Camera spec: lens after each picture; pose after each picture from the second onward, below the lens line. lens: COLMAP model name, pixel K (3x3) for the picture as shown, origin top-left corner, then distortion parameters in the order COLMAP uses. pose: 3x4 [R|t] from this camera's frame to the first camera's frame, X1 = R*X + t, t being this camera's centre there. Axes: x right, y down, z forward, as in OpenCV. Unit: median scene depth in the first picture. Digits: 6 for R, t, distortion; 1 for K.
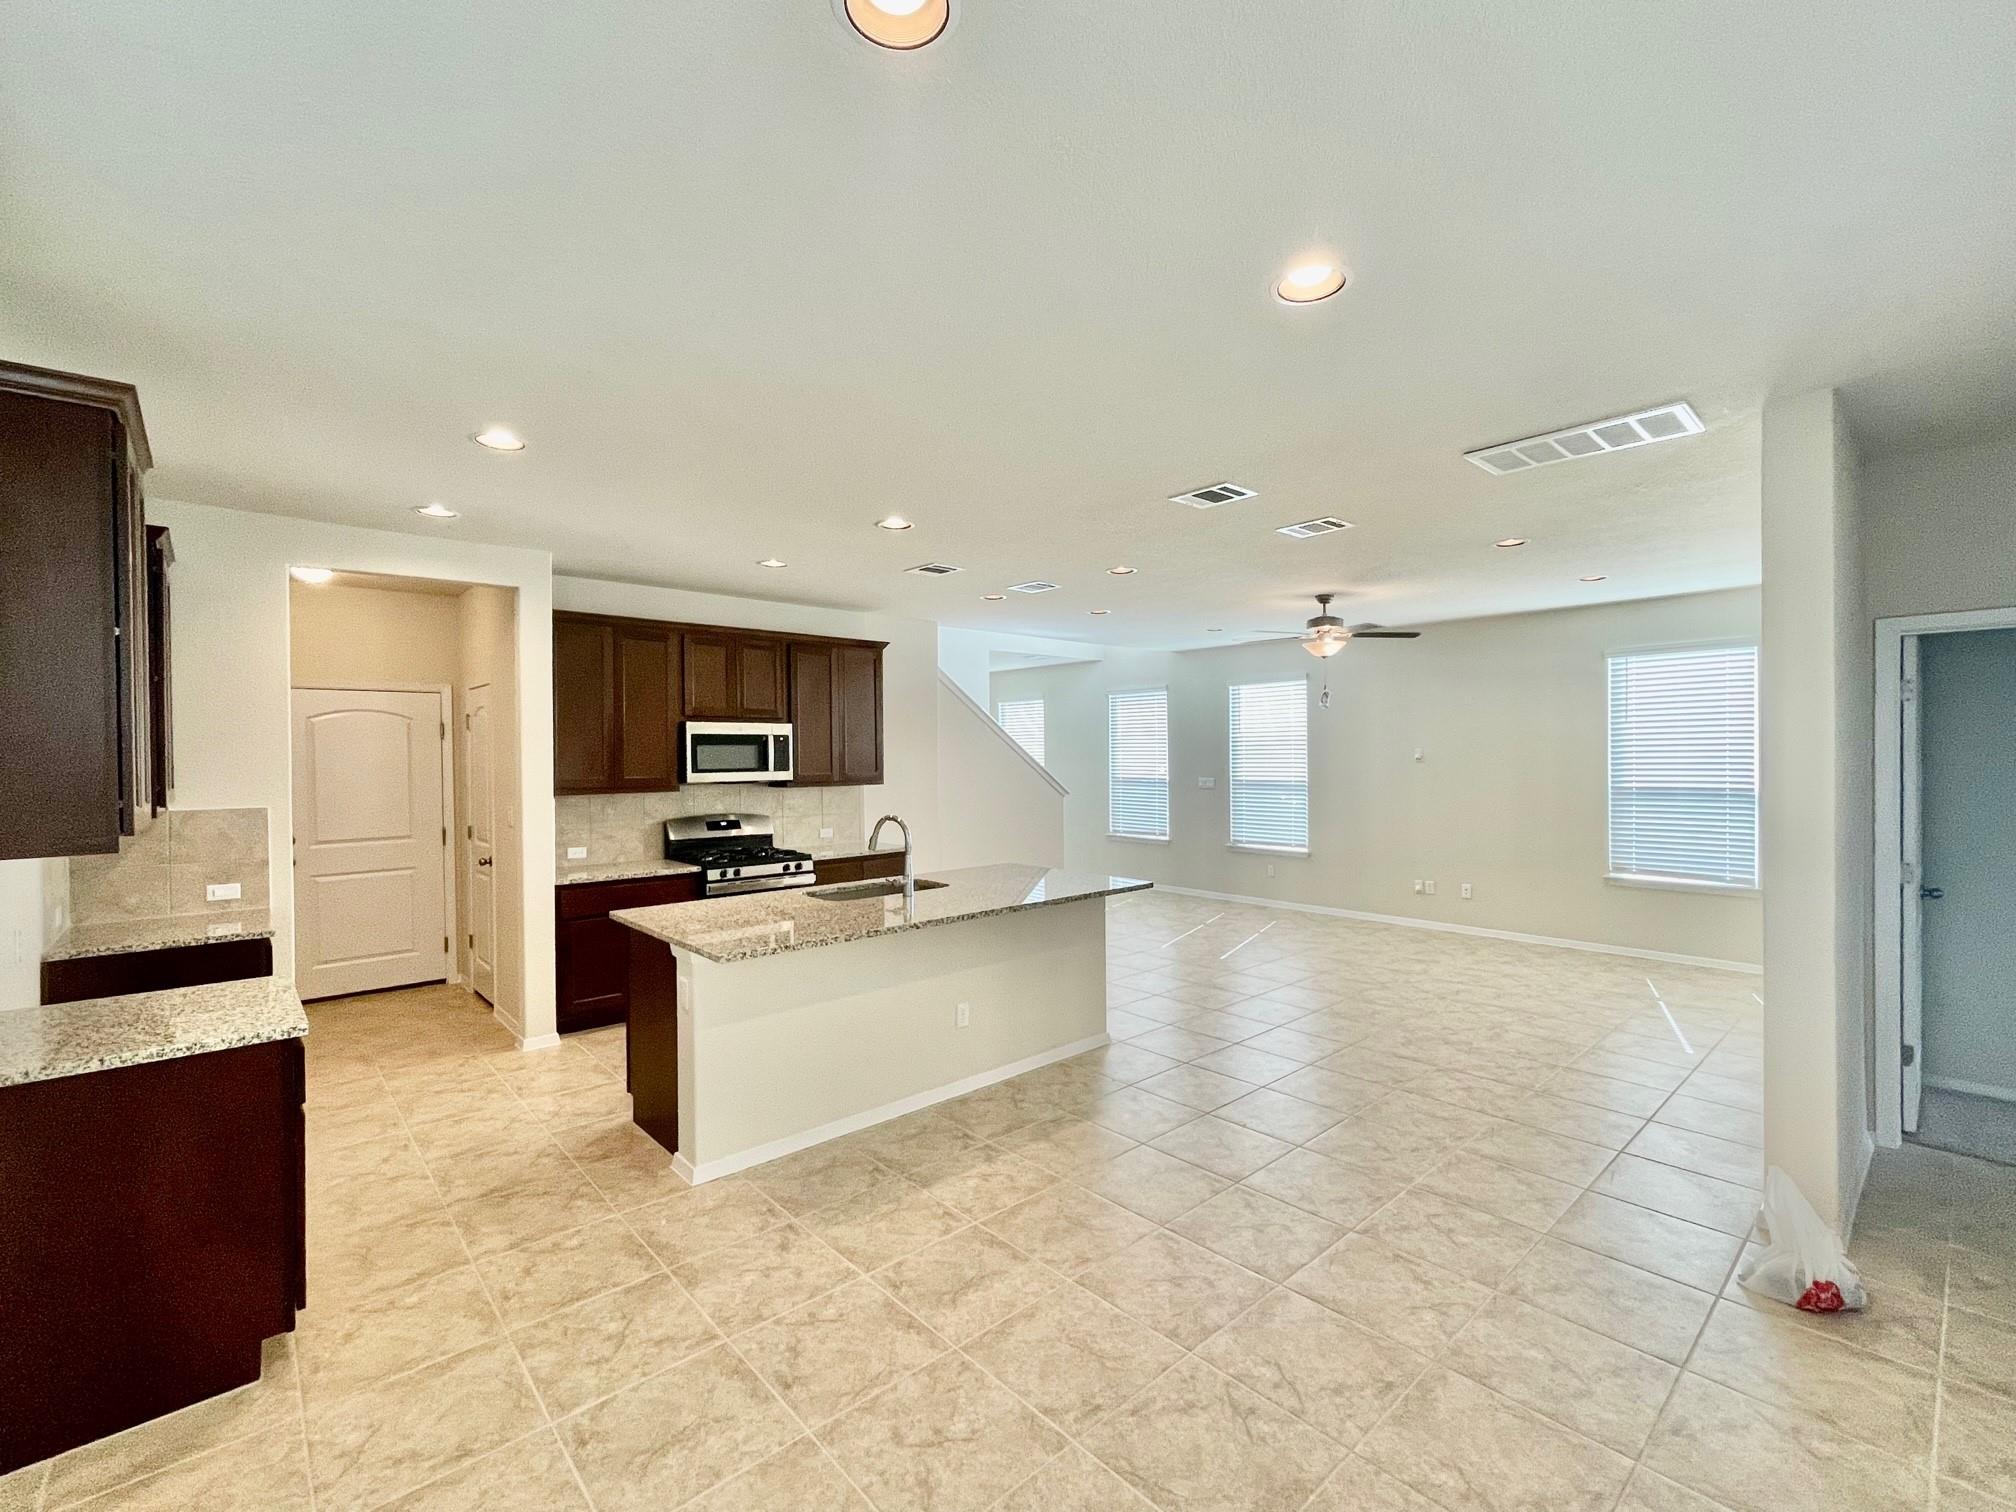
lens RADIAL K [[872.8, 0, 1006.3], [0, 872.8, 757.6], [0, 0, 1]] dist [0.003741, 0.000789]
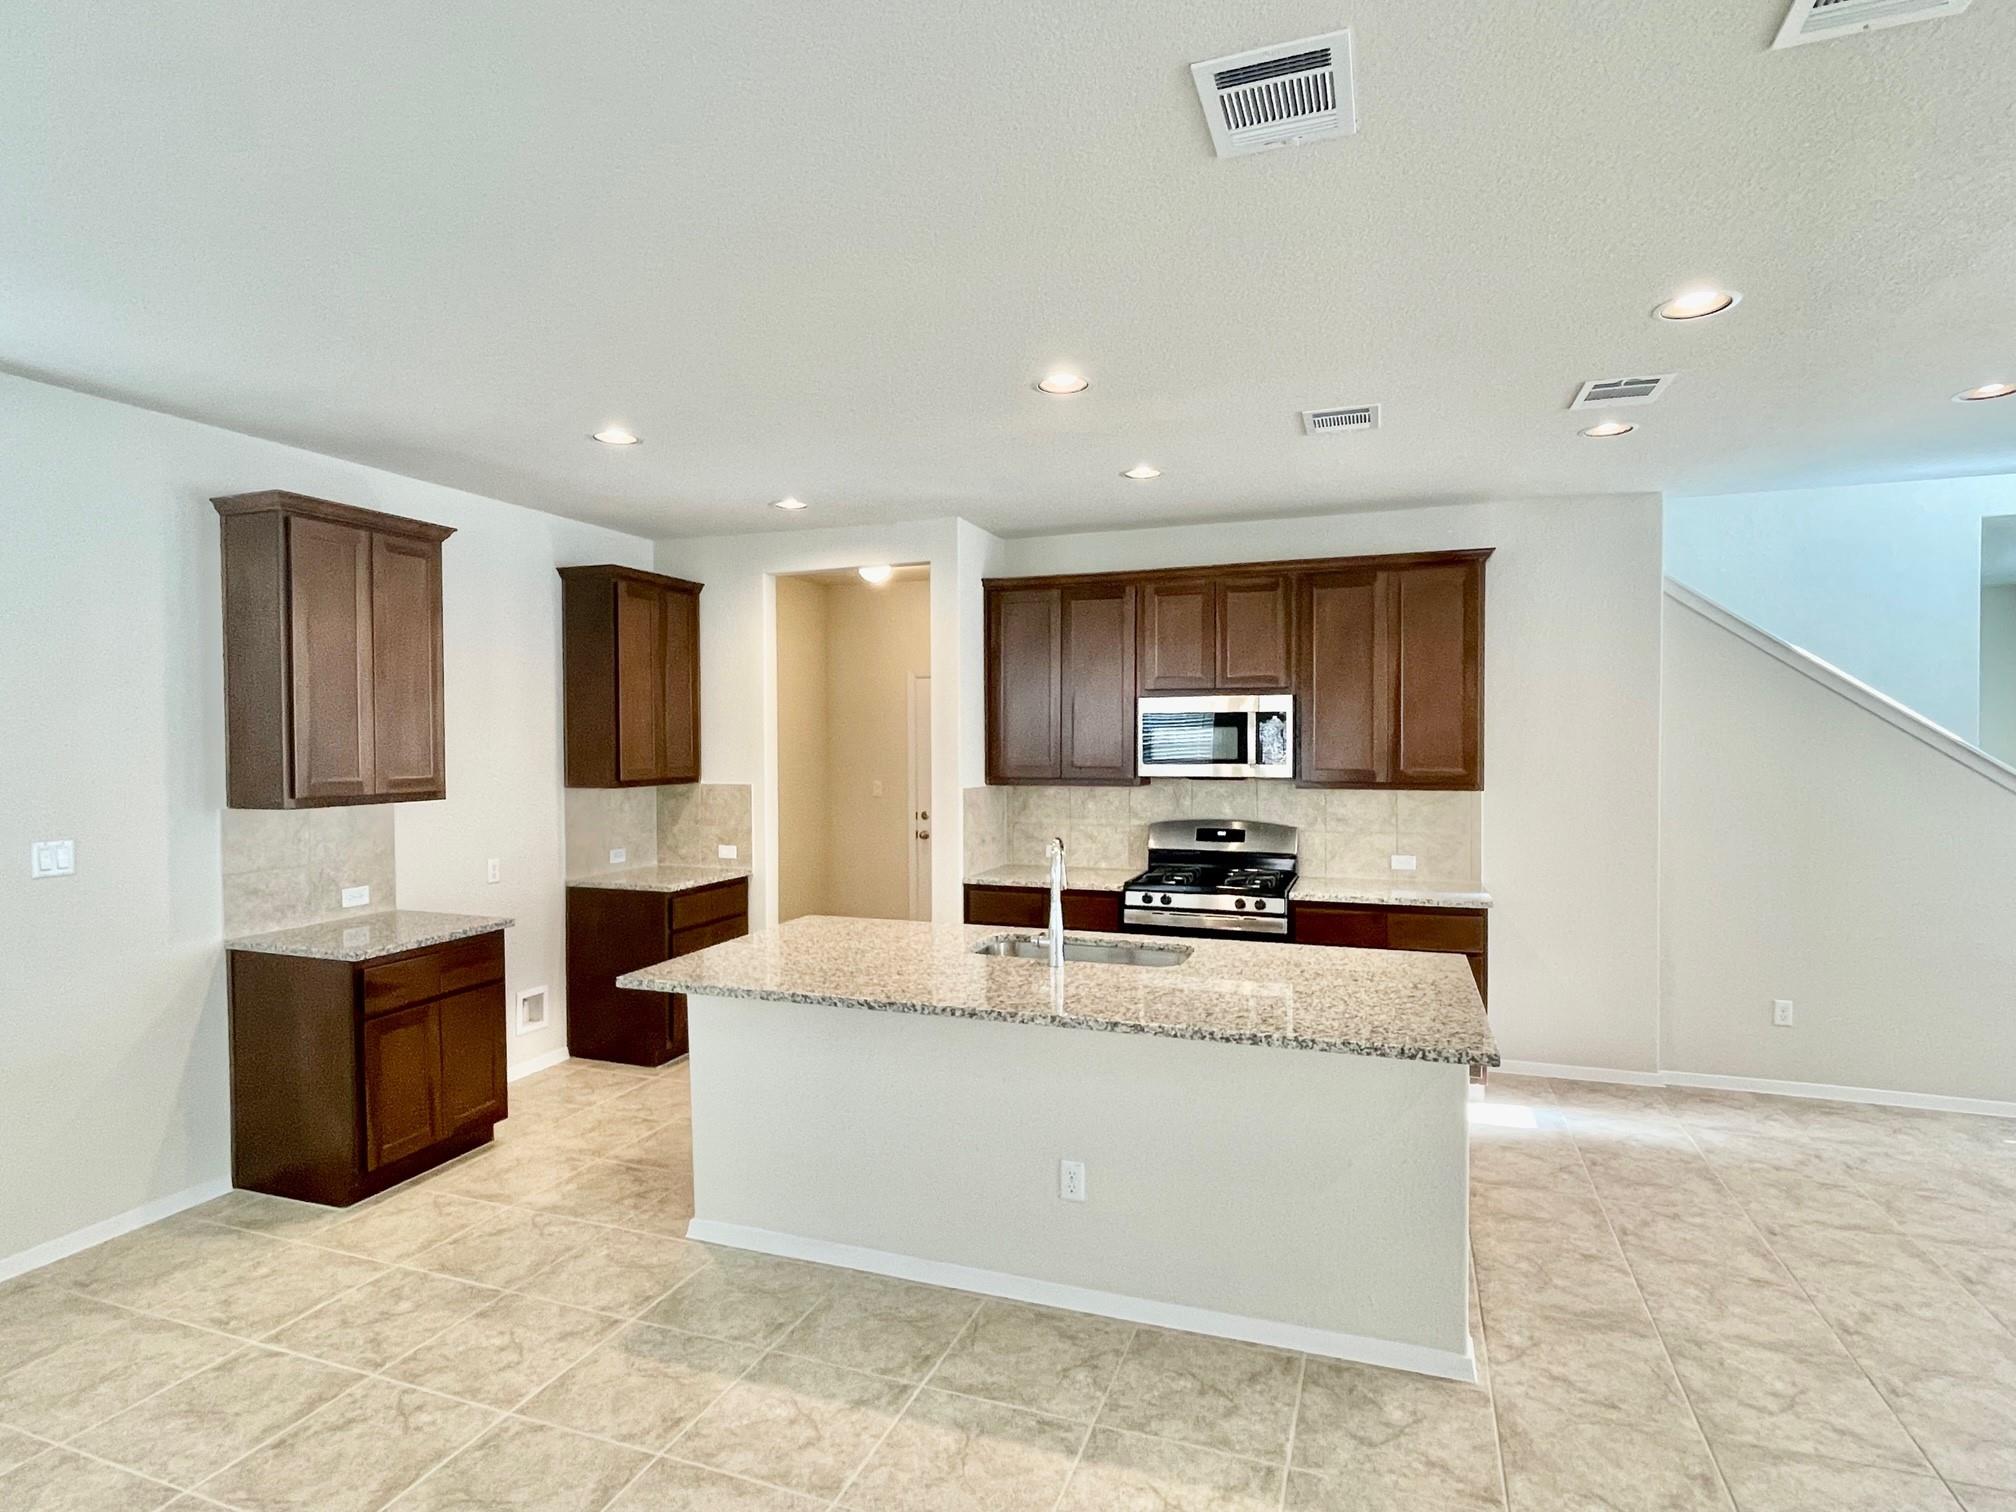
lens RADIAL K [[1068.7, 0, 1004.4], [0, 1068.7, 754.7], [0, 0, 1]] dist [-0.002791, 0.002772]
pose [[0.469717, 0.019615, -0.882599, 0.476621], [-0.002985, 0.999783, 0.020631, -0.010966], [0.882812, -0.007056, 0.469674, 0.511007]]
